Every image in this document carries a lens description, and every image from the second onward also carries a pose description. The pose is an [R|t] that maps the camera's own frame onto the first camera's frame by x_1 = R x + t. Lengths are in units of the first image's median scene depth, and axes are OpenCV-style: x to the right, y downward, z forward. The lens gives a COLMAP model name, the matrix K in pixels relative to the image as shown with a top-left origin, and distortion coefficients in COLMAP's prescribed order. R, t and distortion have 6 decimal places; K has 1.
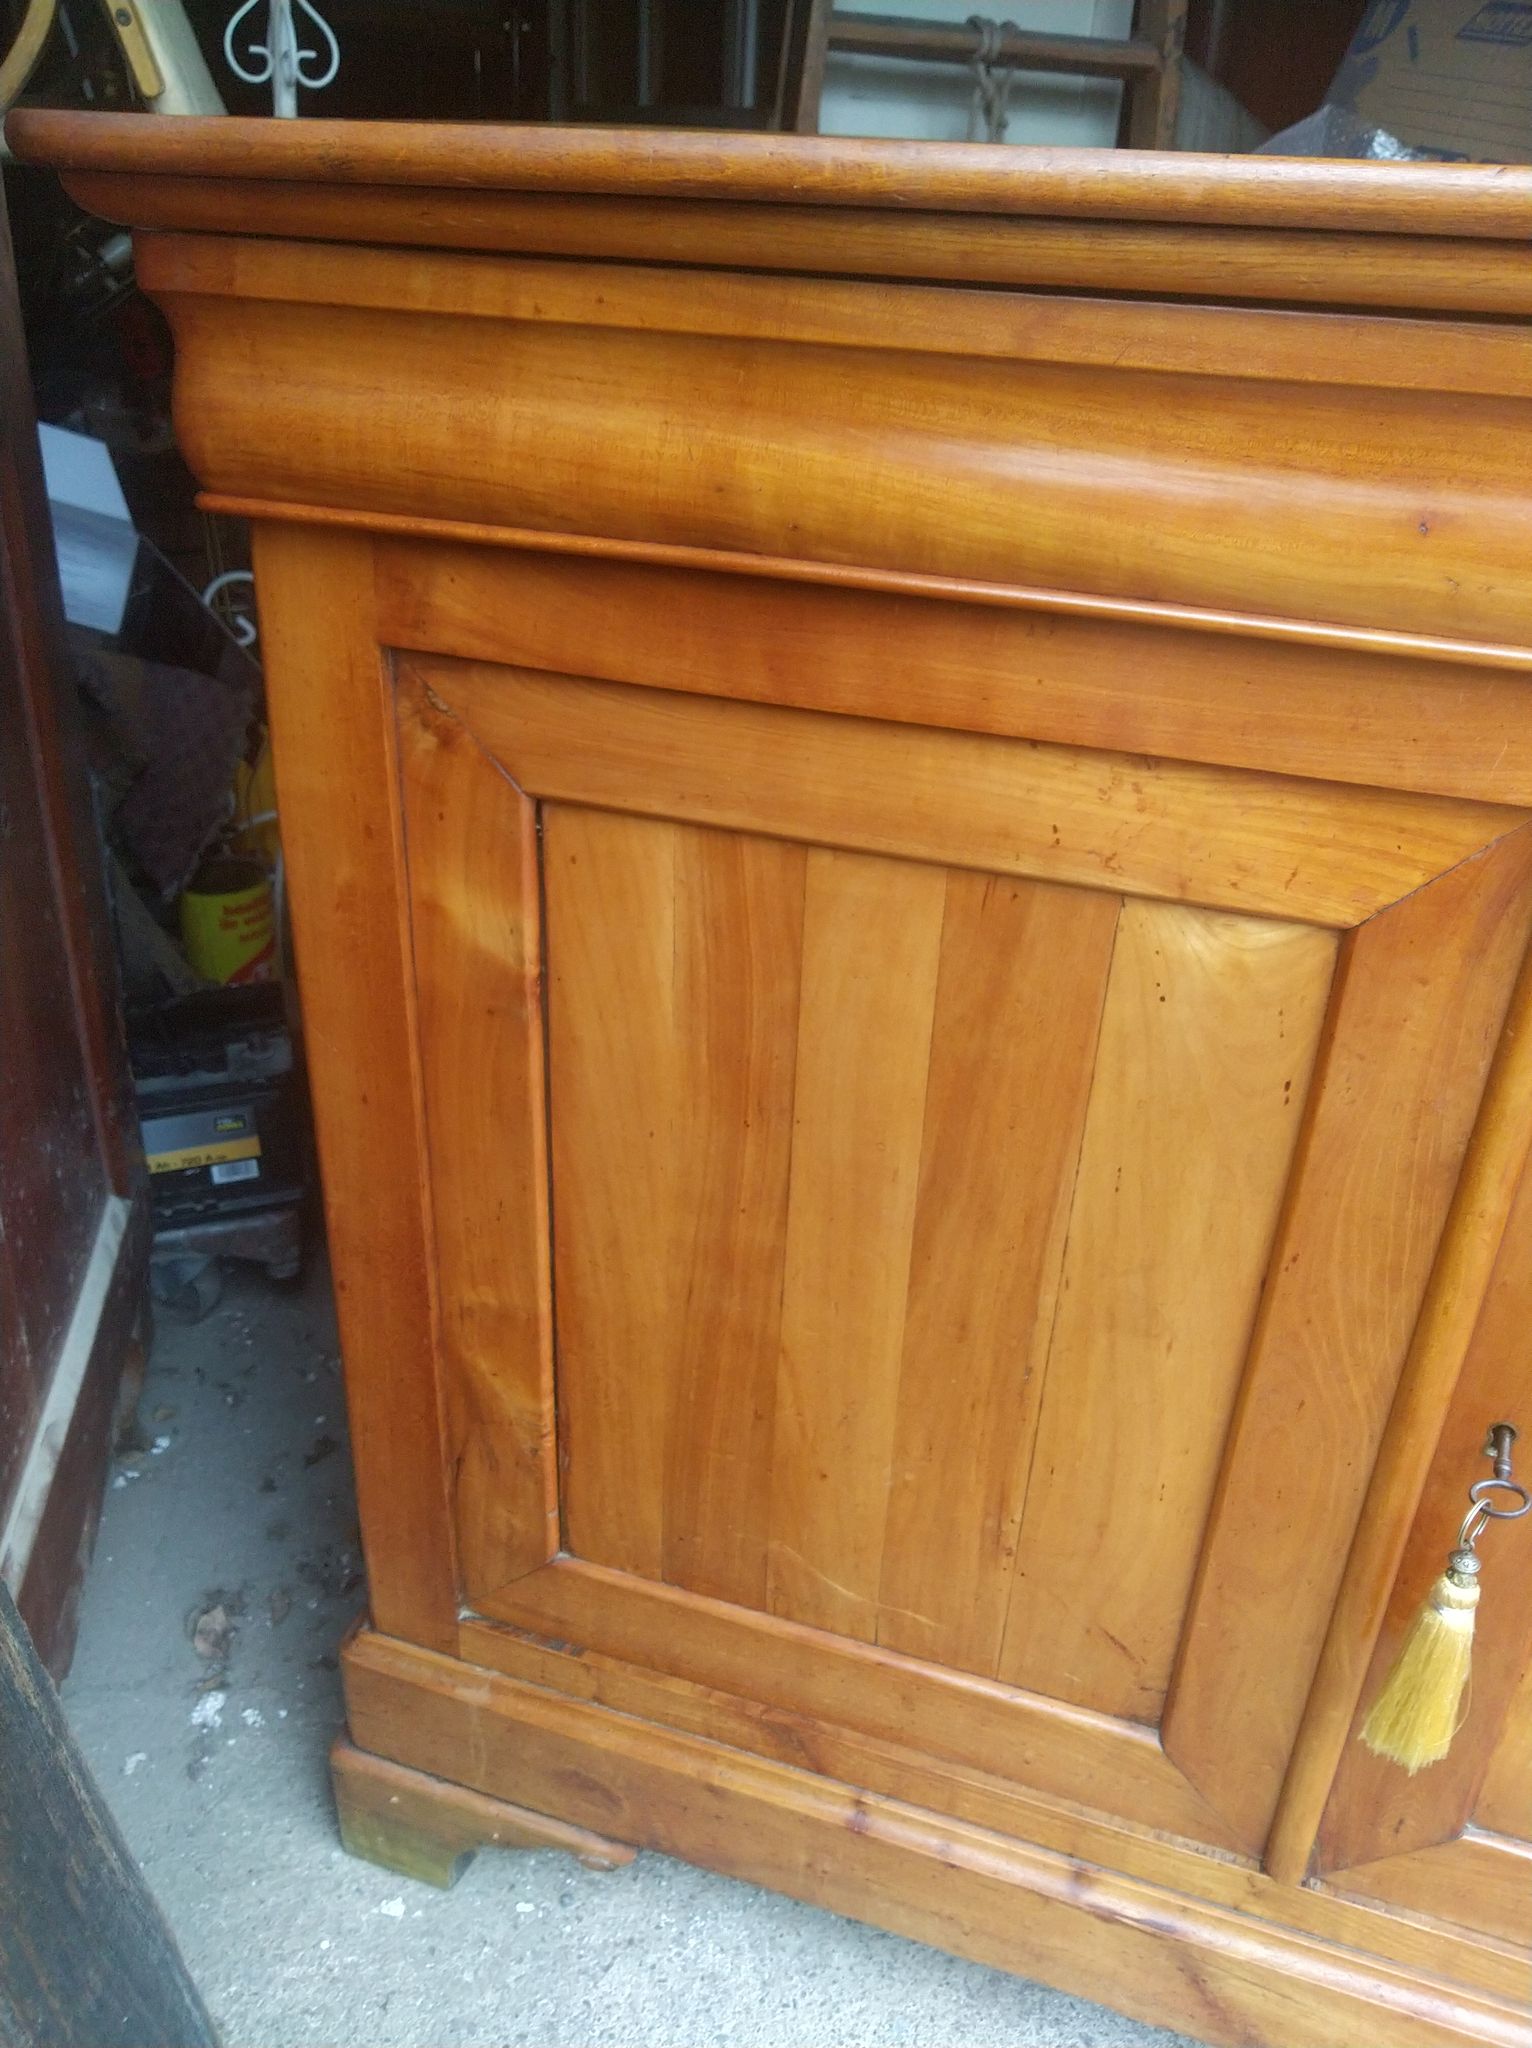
lens RADIAL K [[1644.8, 0, 769.9], [0, 1644.8, 1029.4], [0, 0, 1]] dist [-0.020383, 0.020623]
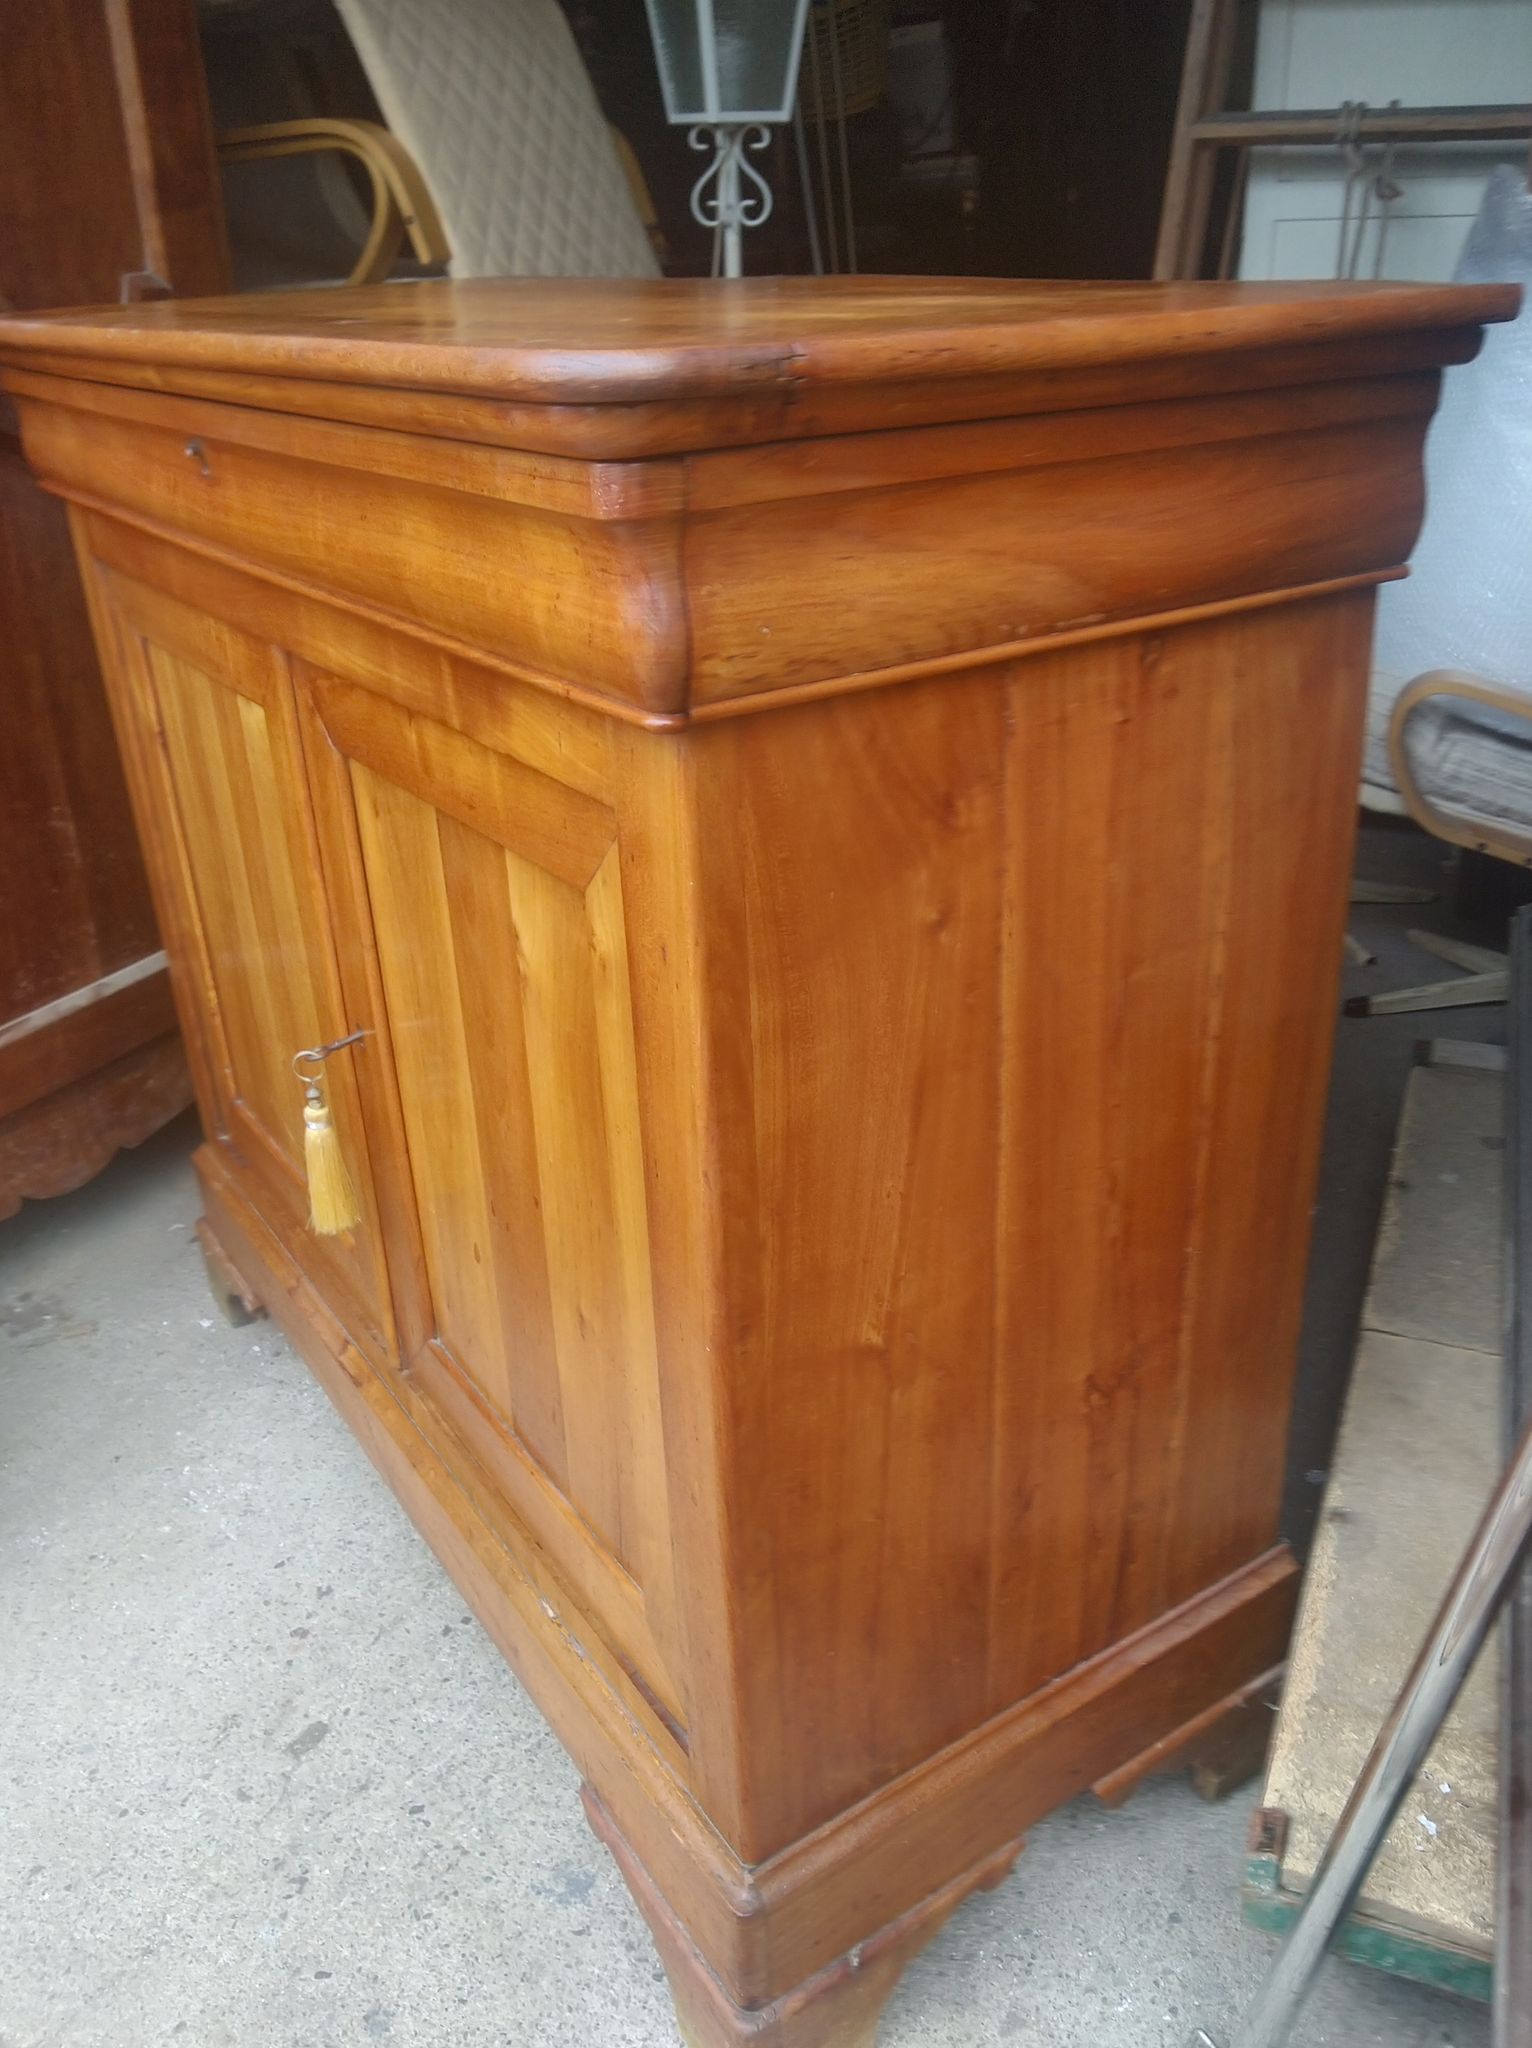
lens RADIAL K [[1717.1, 0, 786.5], [0, 1717.1, 1036.1], [0, 0, 1]] dist [-0.007095, 0.014680]
pose [[0.787441, 0.195704, -0.584497, 1.517698], [-0.223767, 0.974328, 0.024767, 0.089595], [0.574338, 0.111289, 0.811018, -0.152937]]
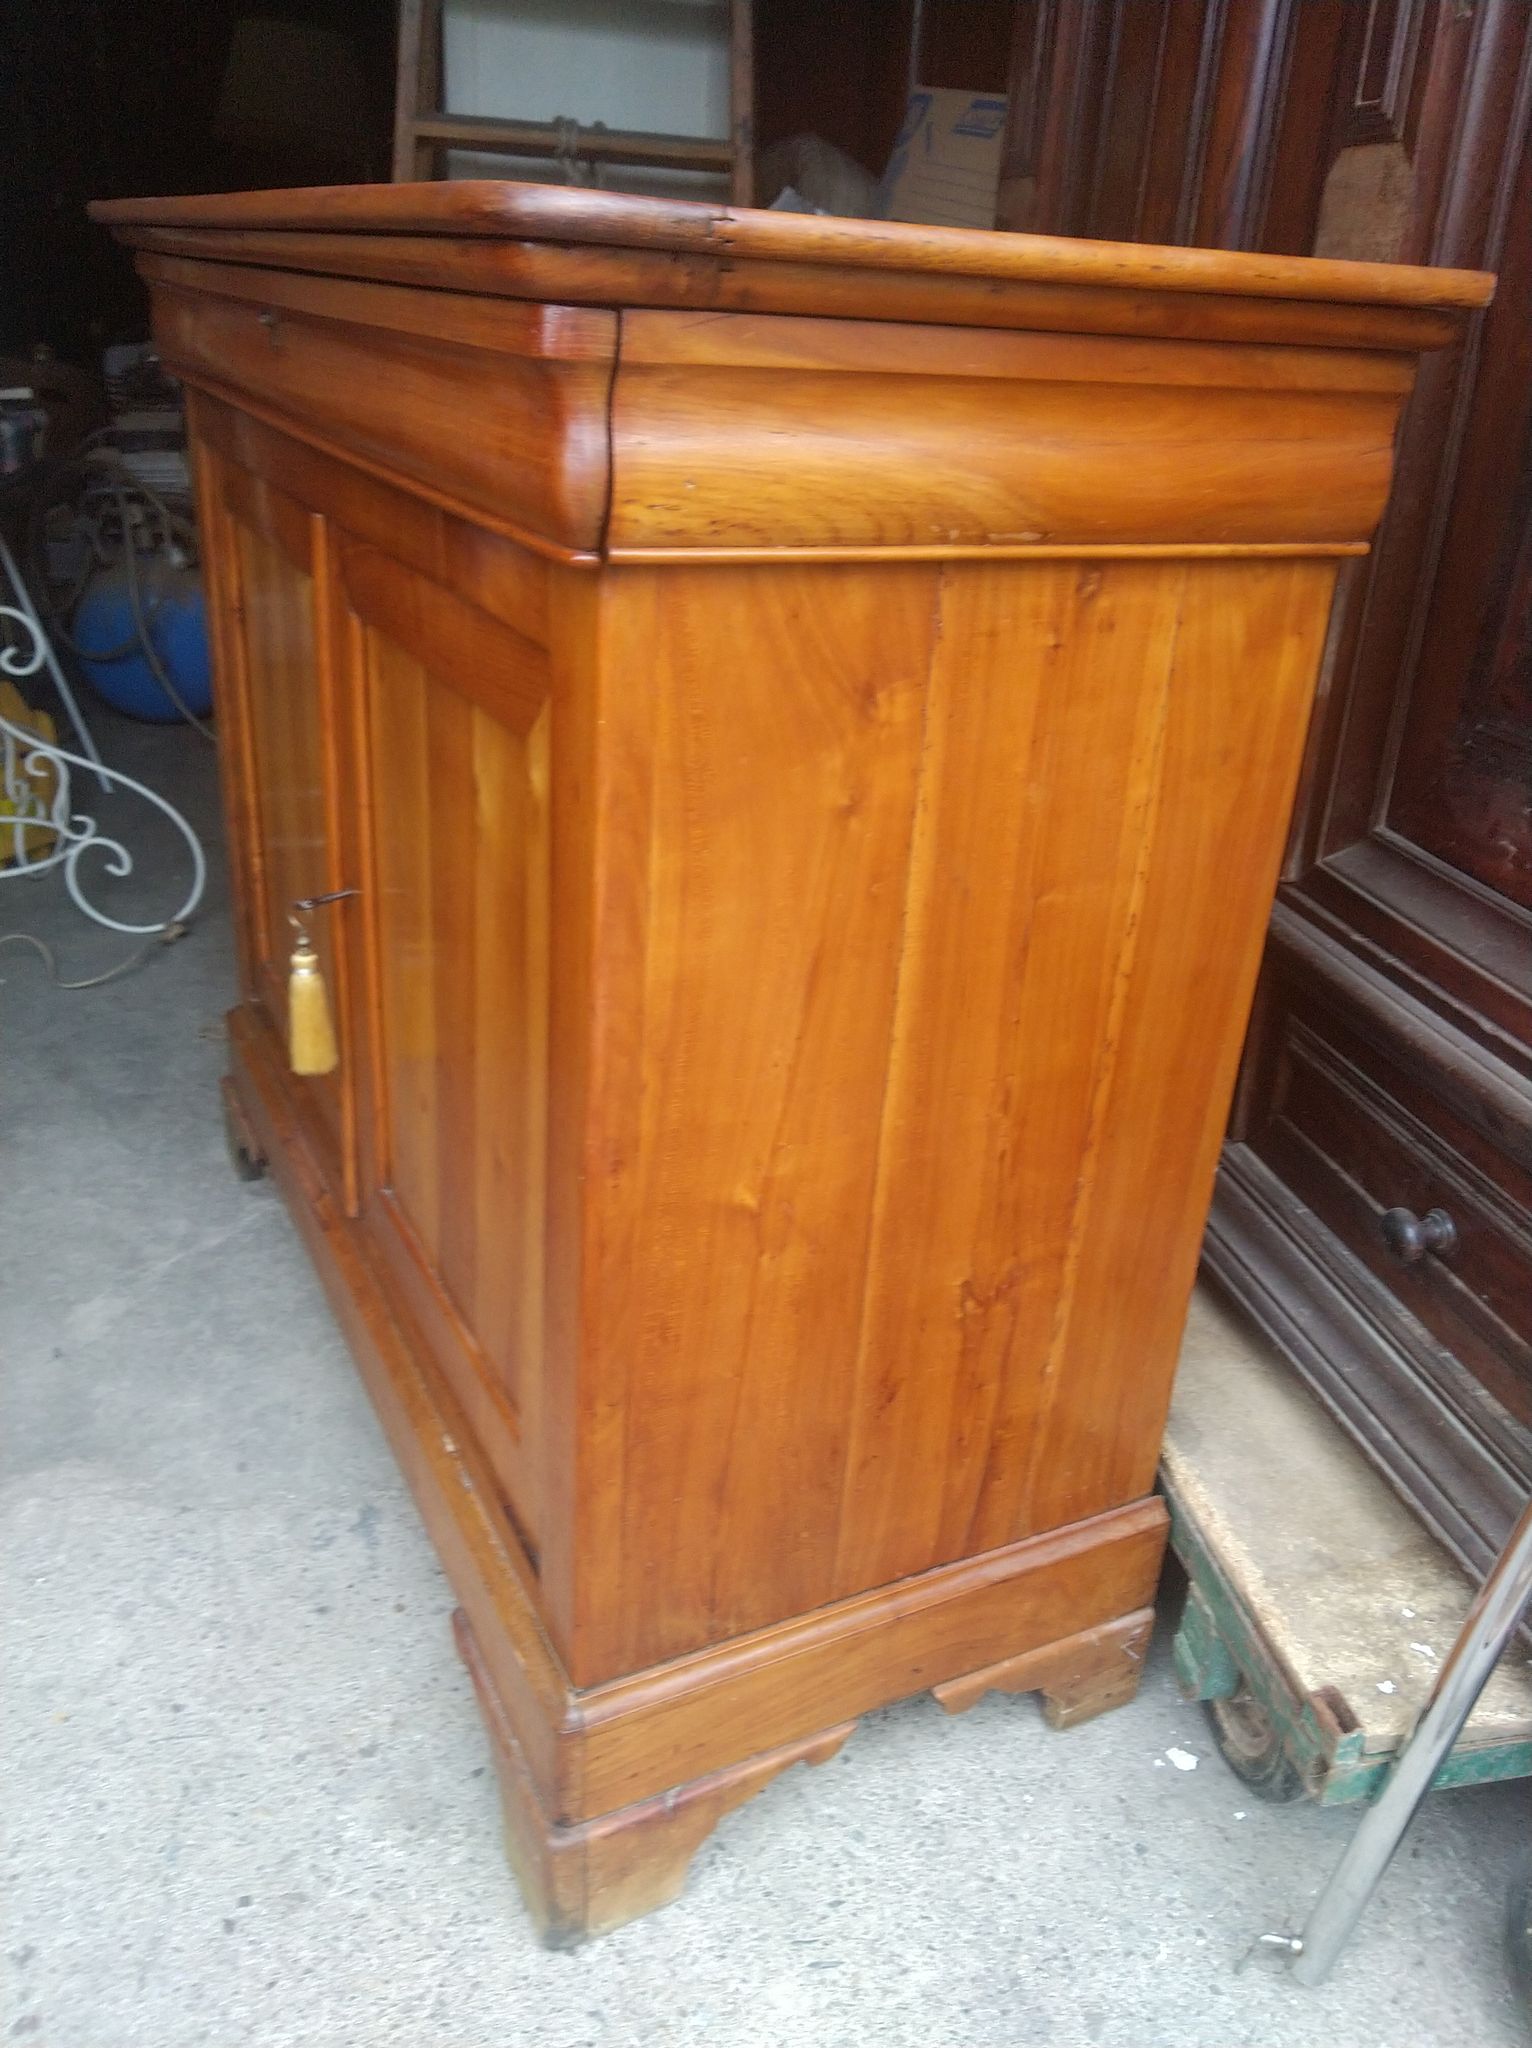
lens RADIAL K [[1644.8, 0, 786.8], [0, 1644.8, 1036.2], [0, 0, 1]] dist [-0.020383, 0.020623]
pose [[0.998789, 0.024514, -0.042653, 0.836541], [-0.026861, 0.998106, -0.055352, 0.158609], [0.041215, 0.056431, 0.997555, -0.174478]]
